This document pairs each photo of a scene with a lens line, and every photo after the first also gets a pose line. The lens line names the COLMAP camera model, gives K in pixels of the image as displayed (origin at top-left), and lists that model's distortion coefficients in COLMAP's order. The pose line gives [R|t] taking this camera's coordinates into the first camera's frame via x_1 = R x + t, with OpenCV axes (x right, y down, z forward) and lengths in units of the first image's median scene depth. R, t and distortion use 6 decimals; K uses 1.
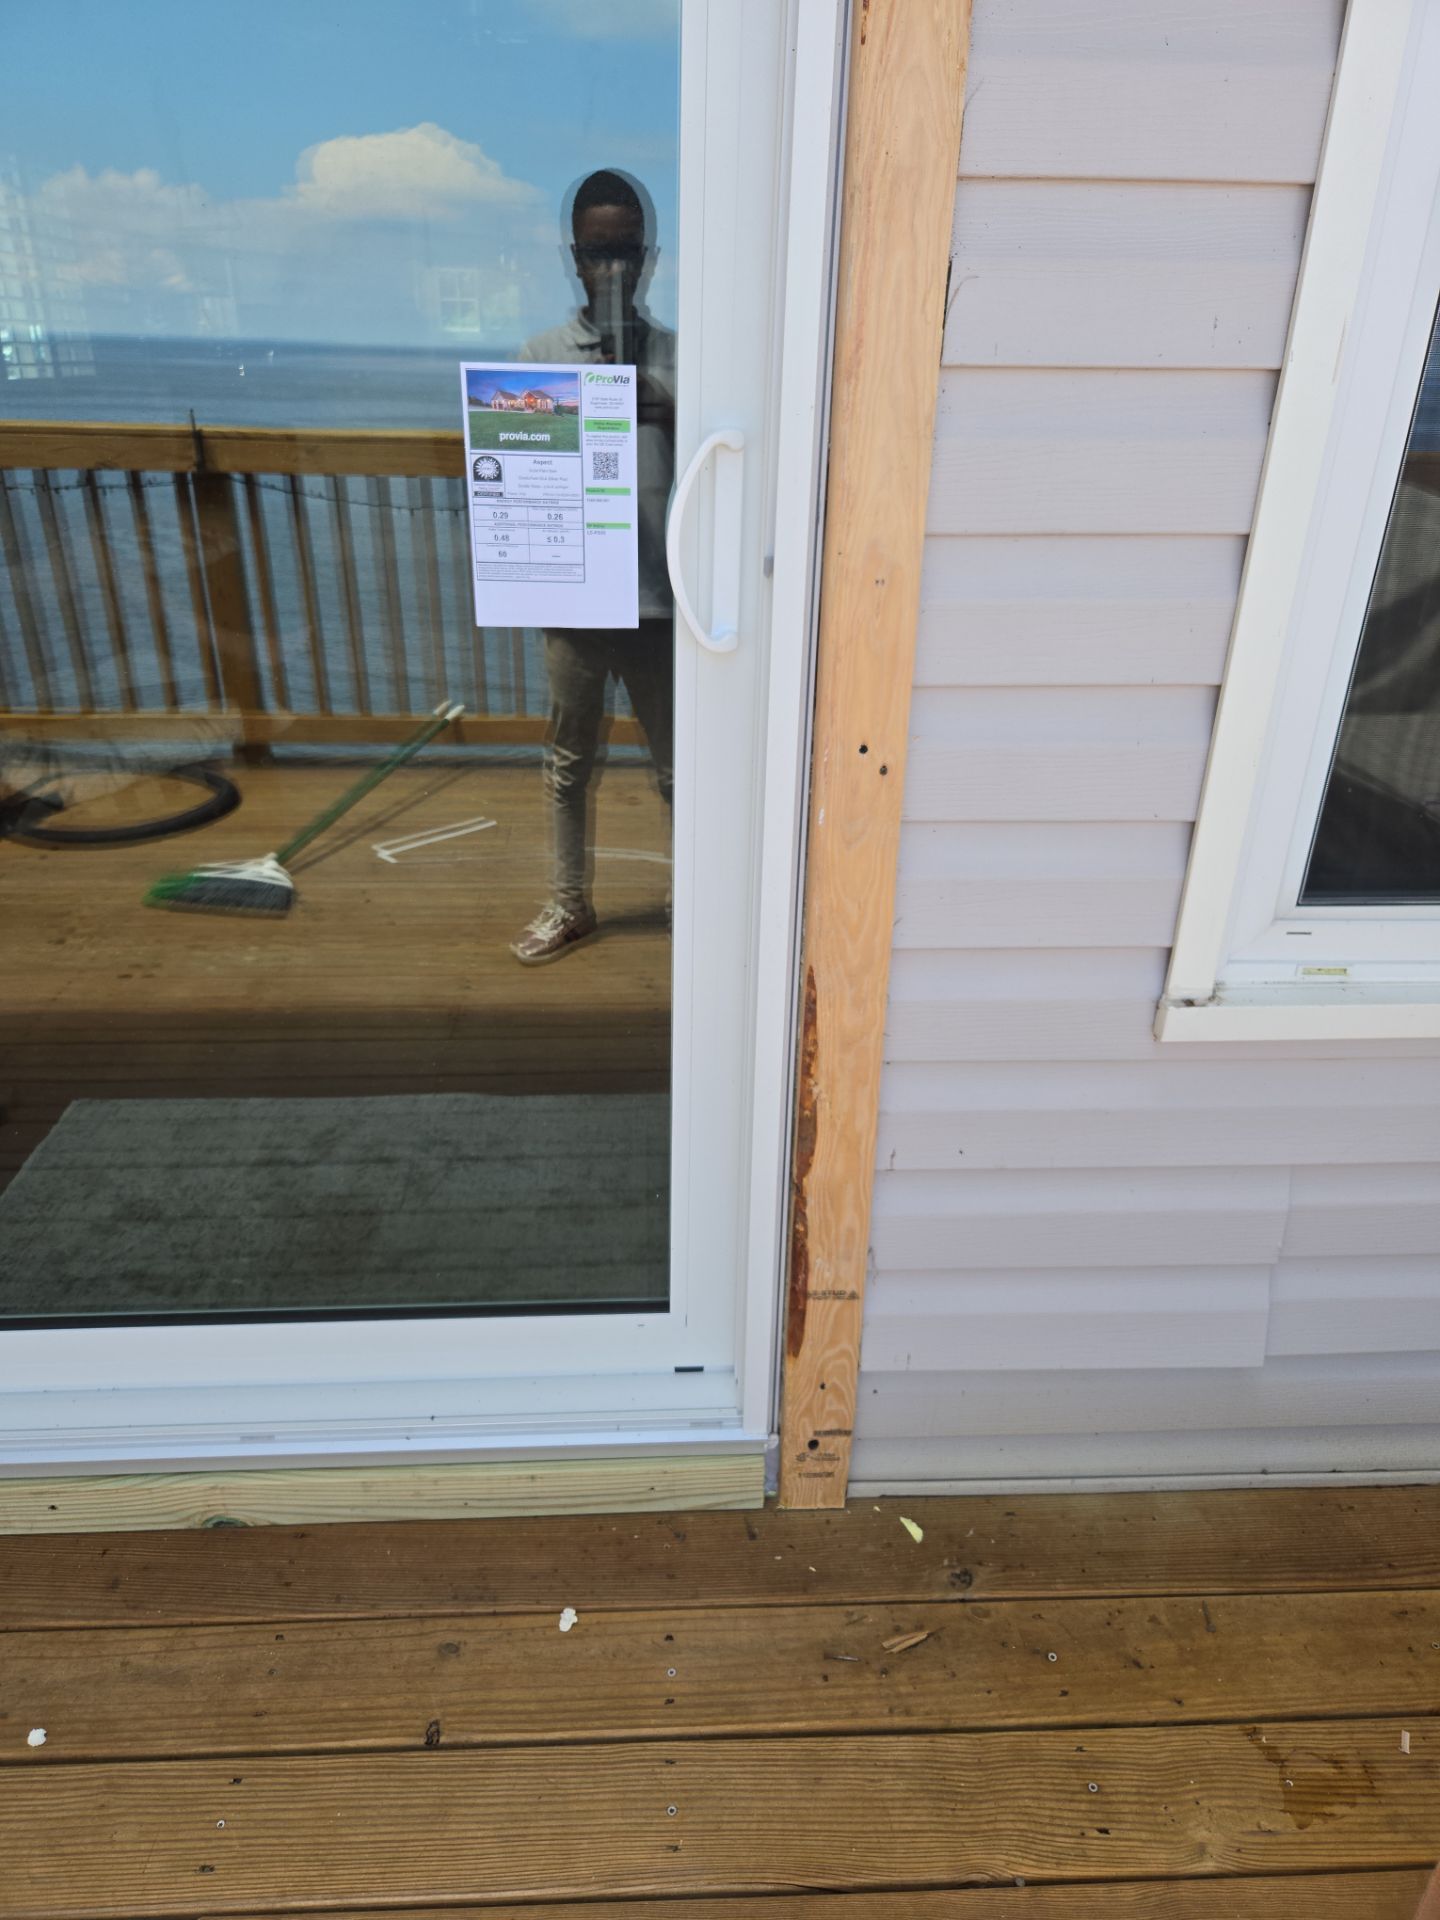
lens RADIAL K [[1300.8, 0, 713.8], [0, 1300.8, 960.8], [0, 0, 1]] dist [0.051114, -0.035165]
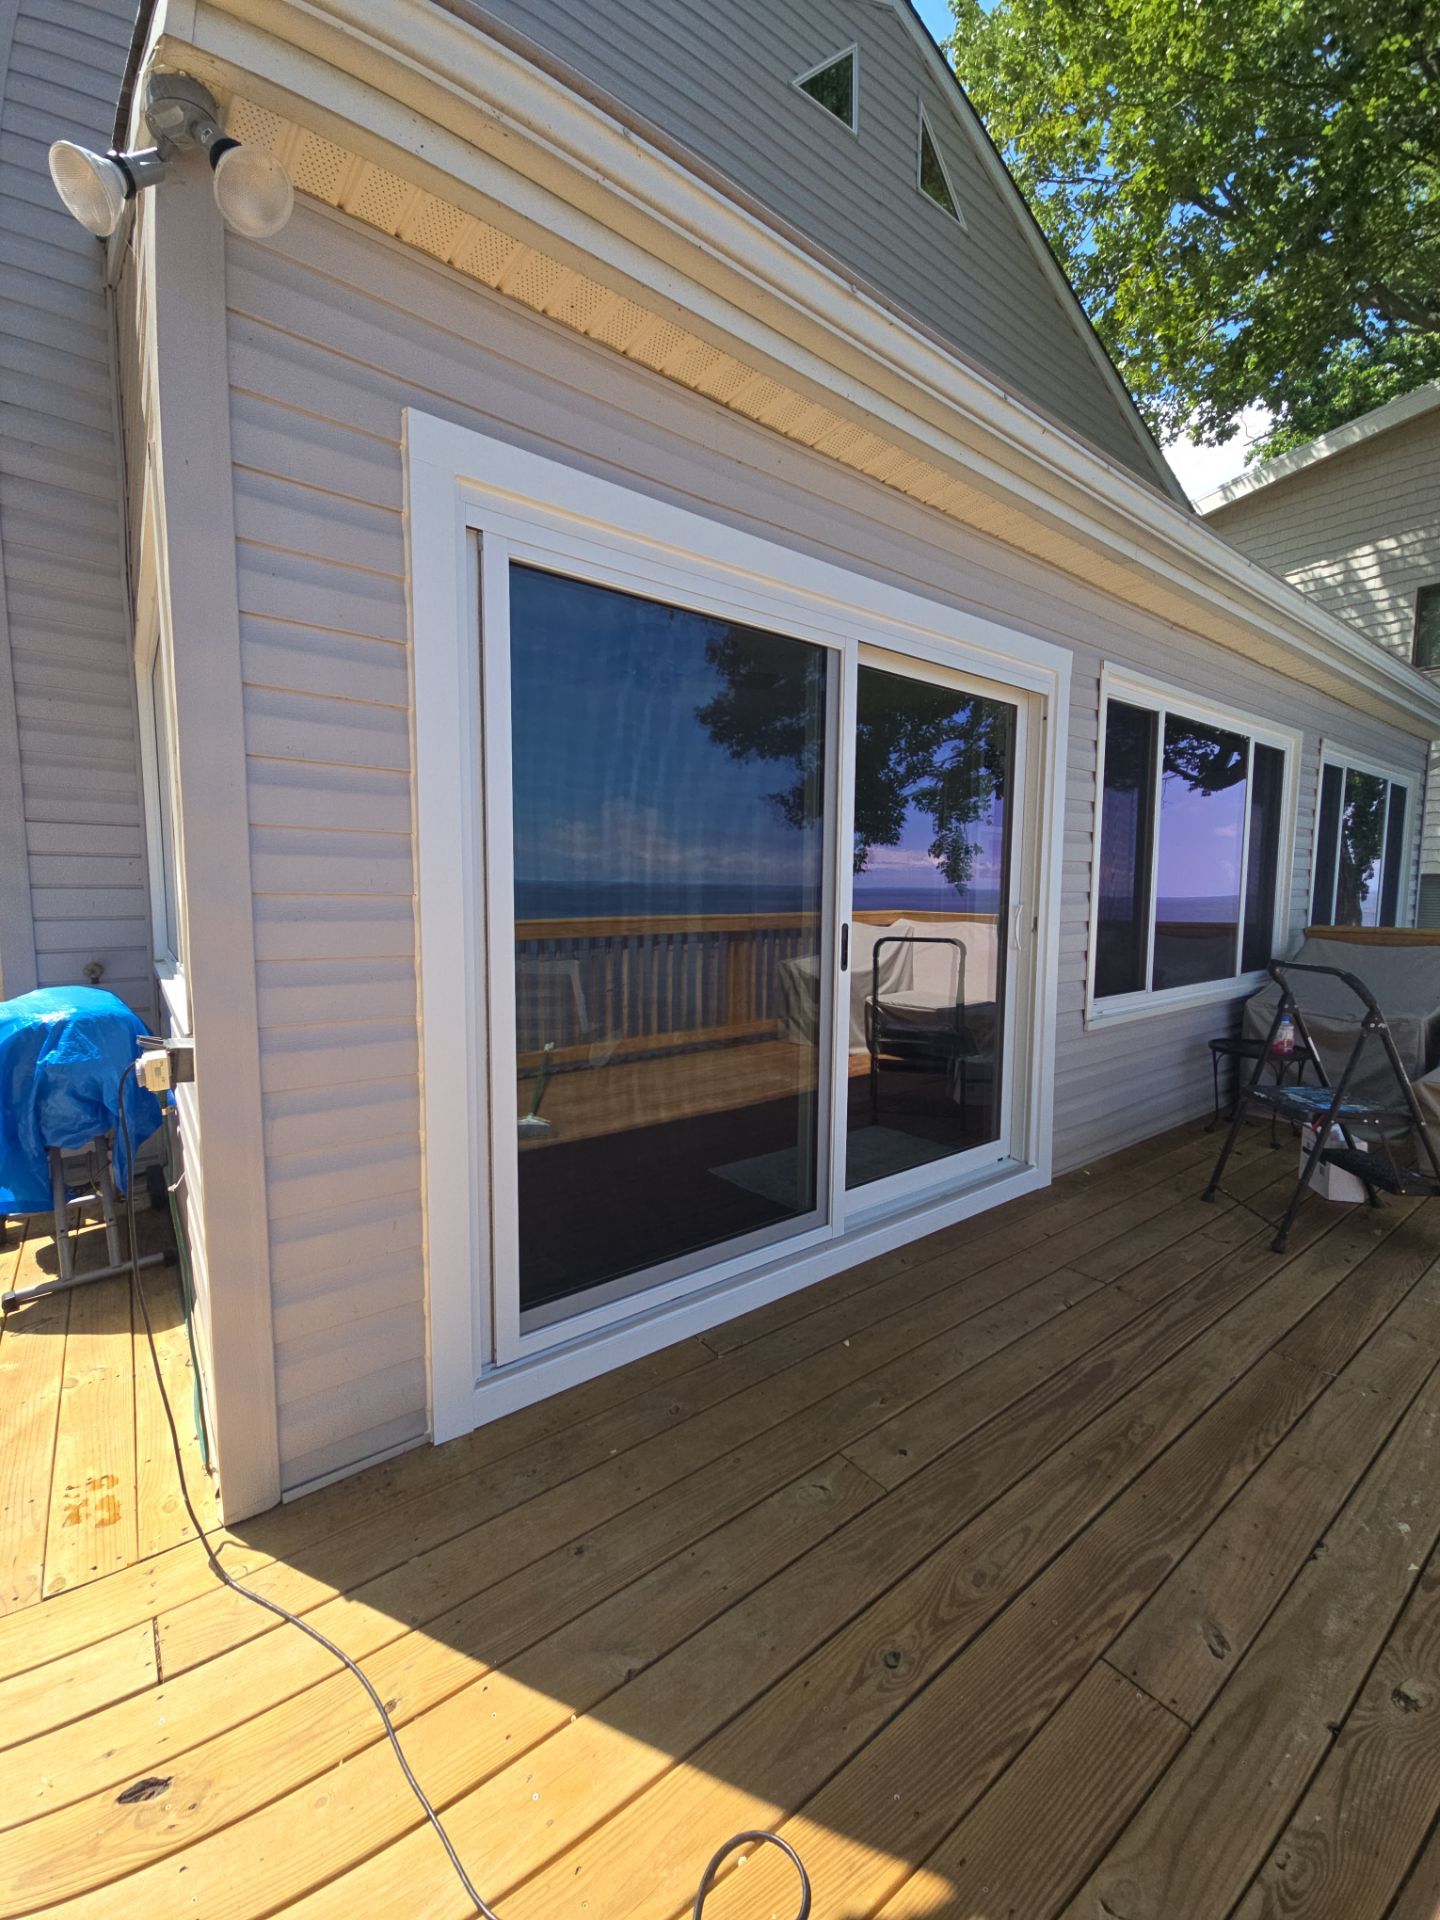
lens RADIAL K [[778.1, 0, 696.7], [0, 778.1, 961.0], [0, 0, 1]] dist [0.009586, -0.005179]
pose [[0.831250, -0.065513, 0.552025, -2.080505], [0.247939, 0.932481, -0.262688, 0.194206], [-0.497543, 0.355228, 0.791368, -0.482370]]
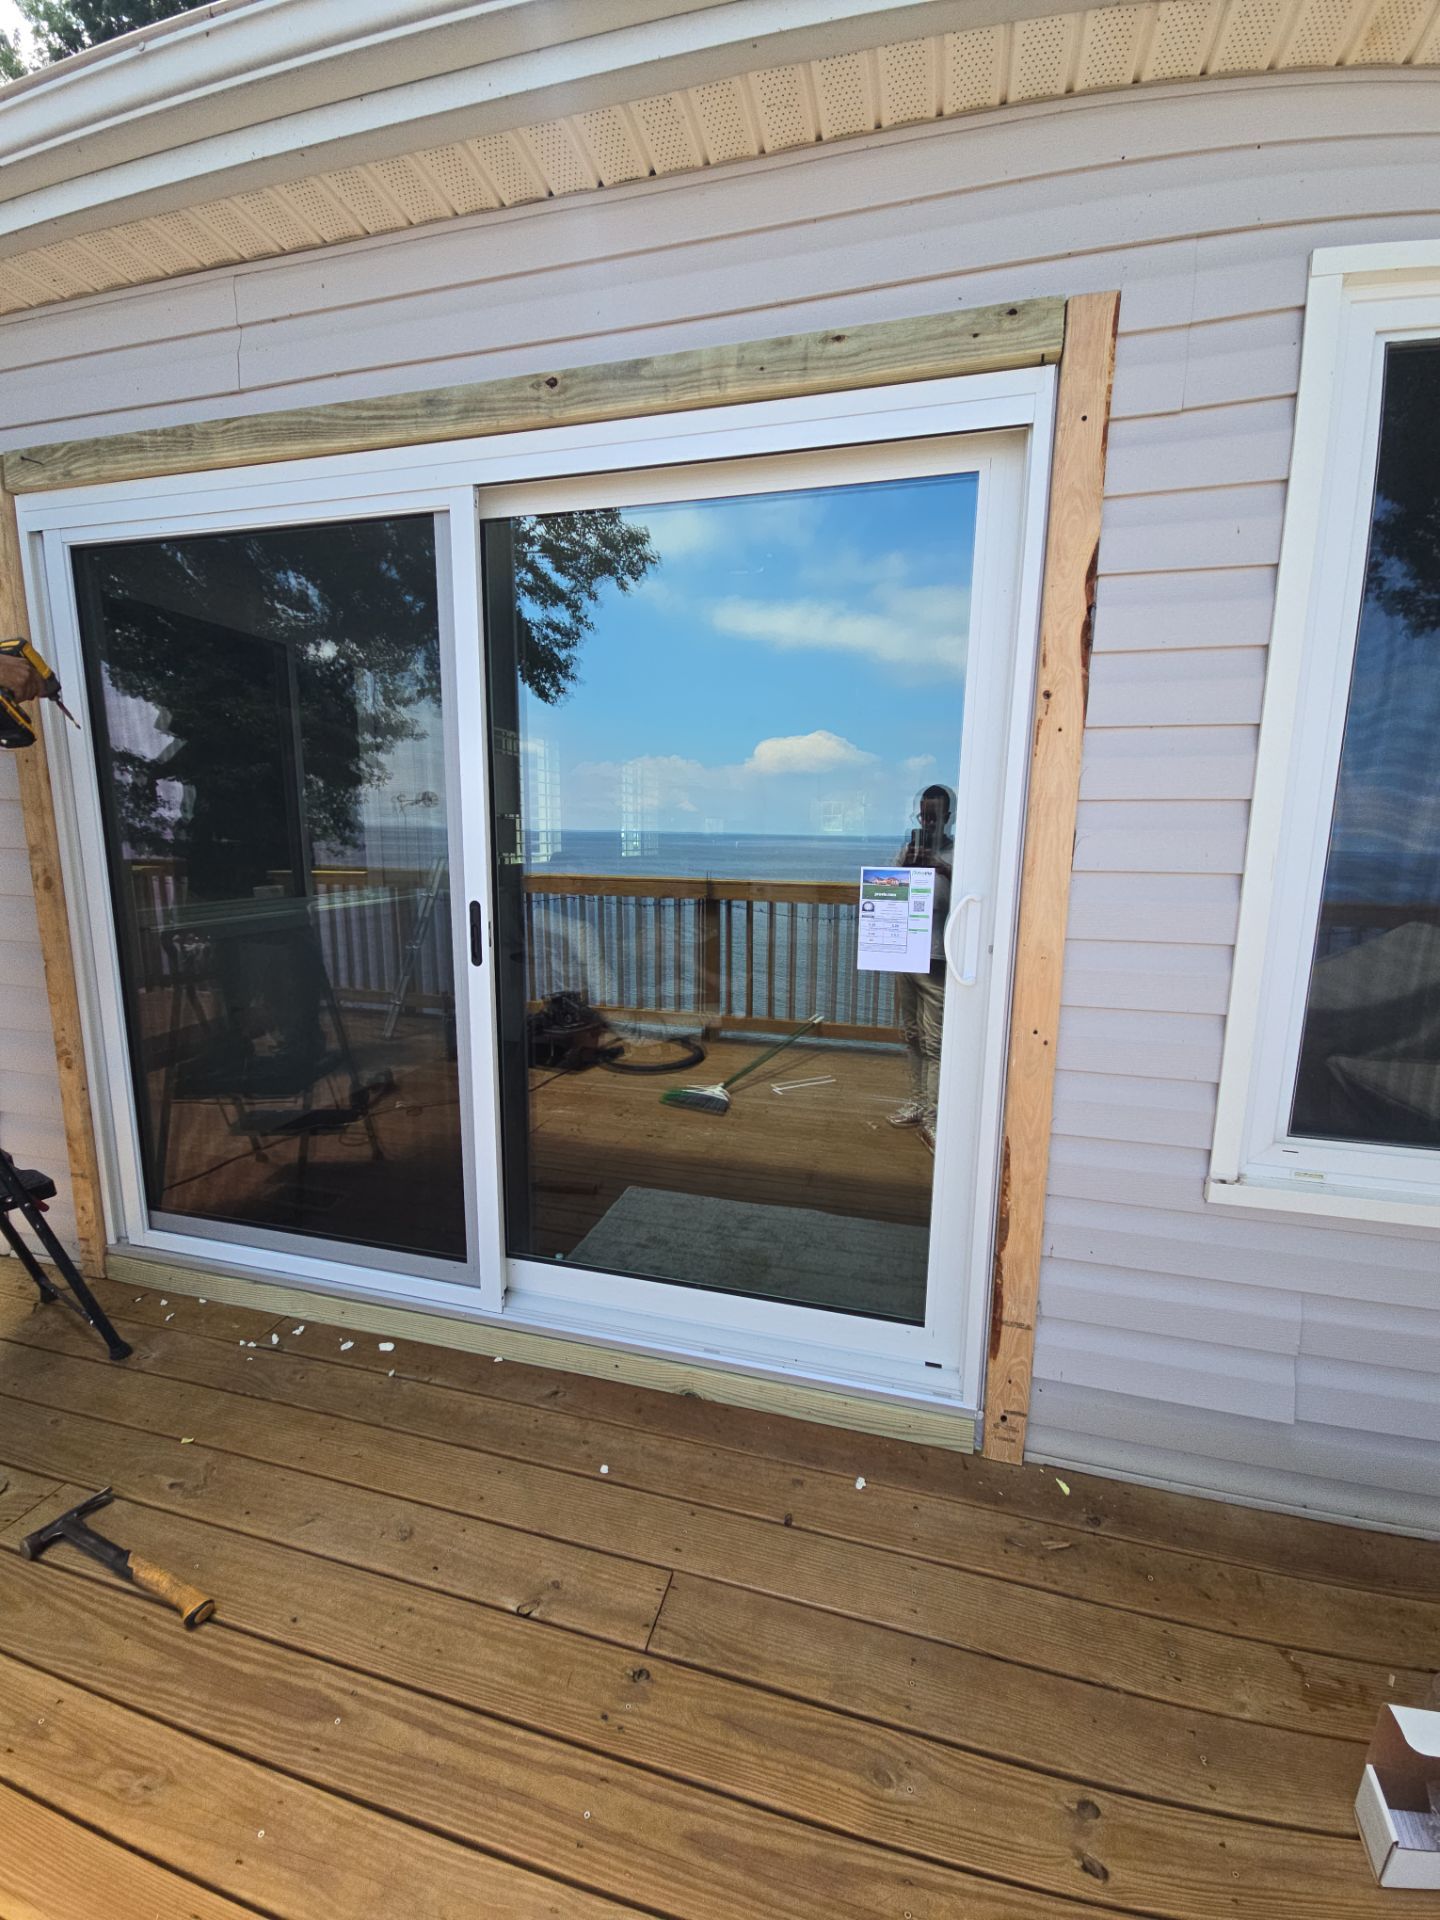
lens RADIAL K [[778.1, 0, 711.3], [0, 778.1, 954.4], [0, 0, 1]] dist [0.009586, -0.005179]
pose [[0.949358, 0.042271, -0.311340, 0.002077], [-0.128036, 0.956950, -0.260488, 0.099248], [0.286925, 0.287159, 0.913900, -0.306382]]
